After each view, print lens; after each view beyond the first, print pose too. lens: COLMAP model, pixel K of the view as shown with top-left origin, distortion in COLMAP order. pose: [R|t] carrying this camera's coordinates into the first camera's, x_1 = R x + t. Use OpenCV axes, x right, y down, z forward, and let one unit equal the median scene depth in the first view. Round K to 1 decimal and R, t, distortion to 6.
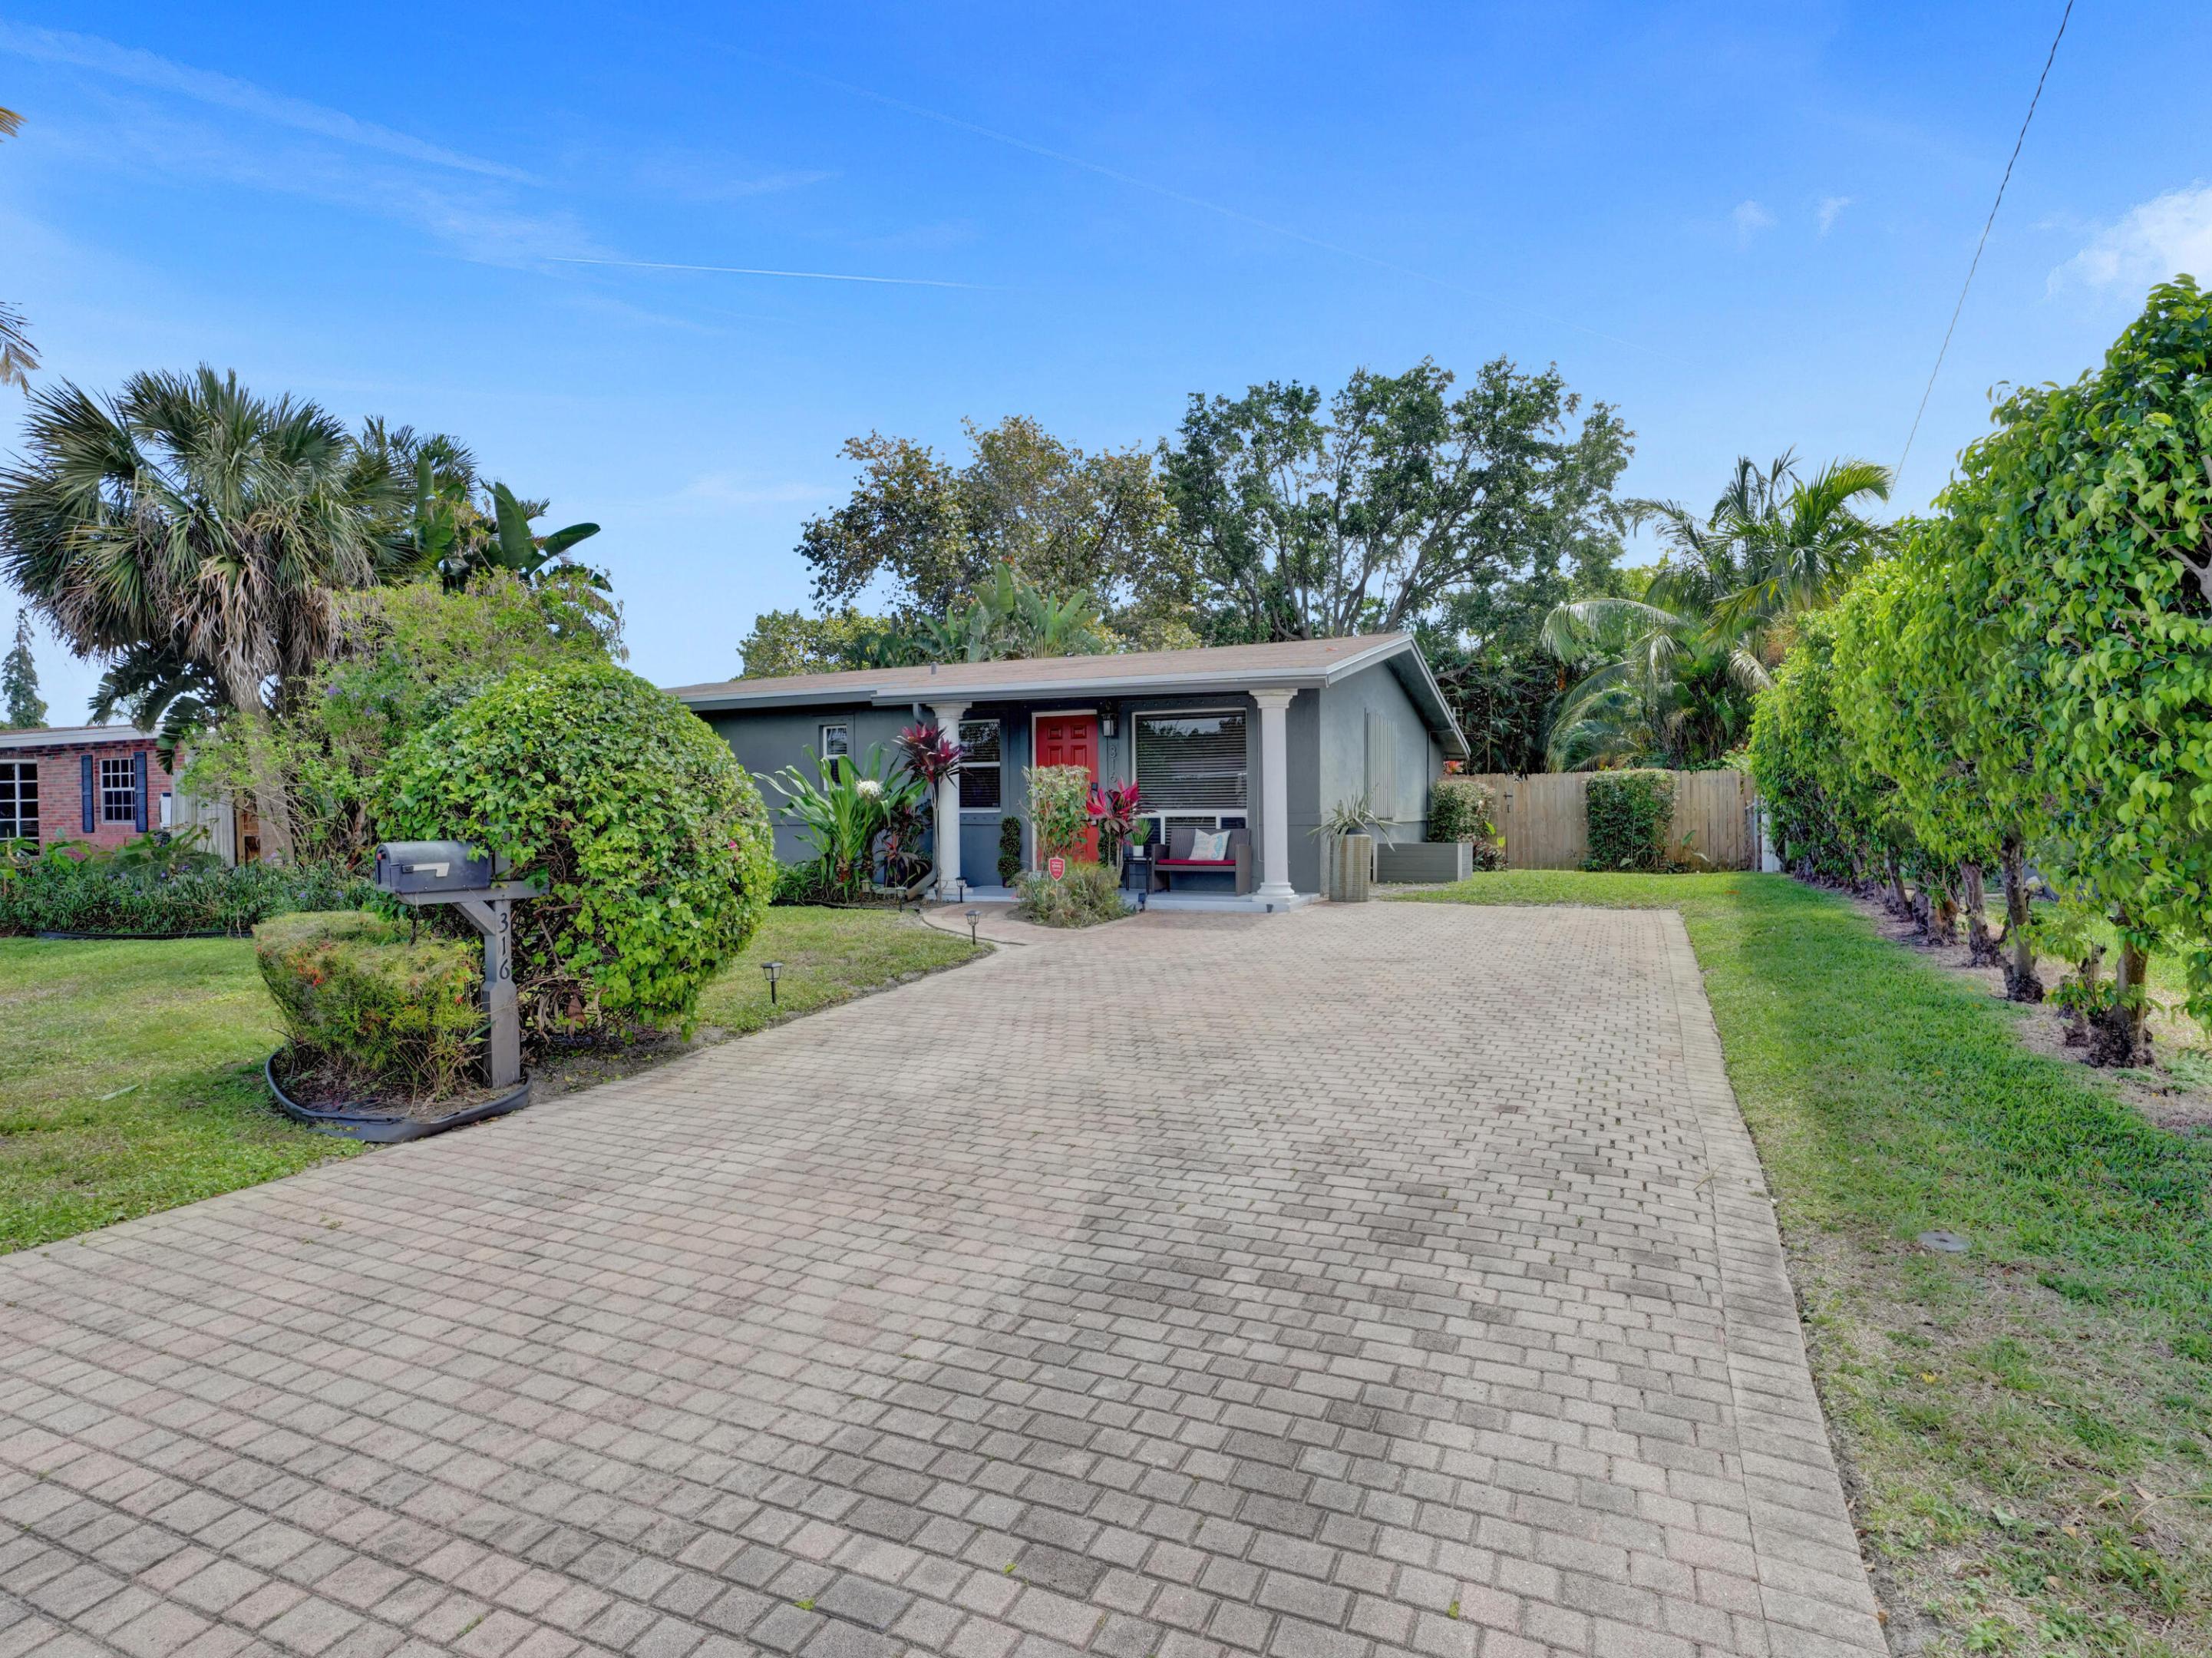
lens RADIAL K [[1170.7, 0, 1097.7], [0, 1170.7, 824.9], [0, 0, 1]] dist [-0.002267, -0.000091]
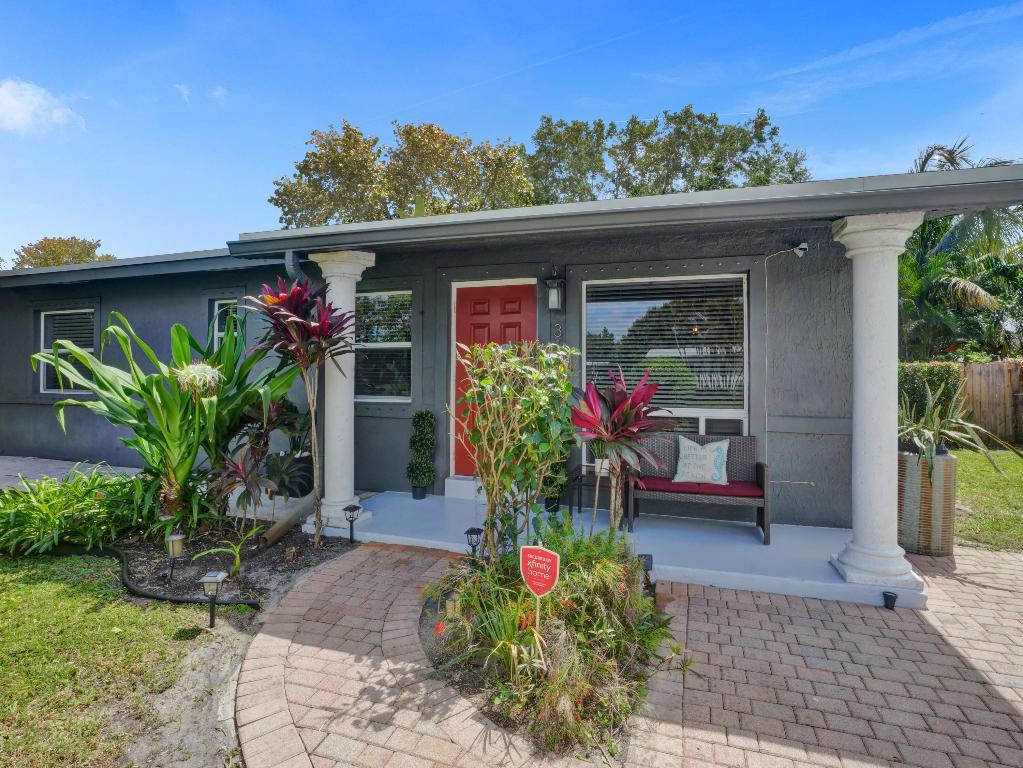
lens RADIAL K [[526.3, 0, 515.8], [0, 526.3, 378.9], [0, 0, 1]] dist [-0.000179, 0.000317]
pose [[0.993609, 0.013505, 0.112068, -0.053421], [-0.012396, 0.999867, -0.010588, -0.026669], [-0.112196, 0.009131, 0.993644, 0.656930]]
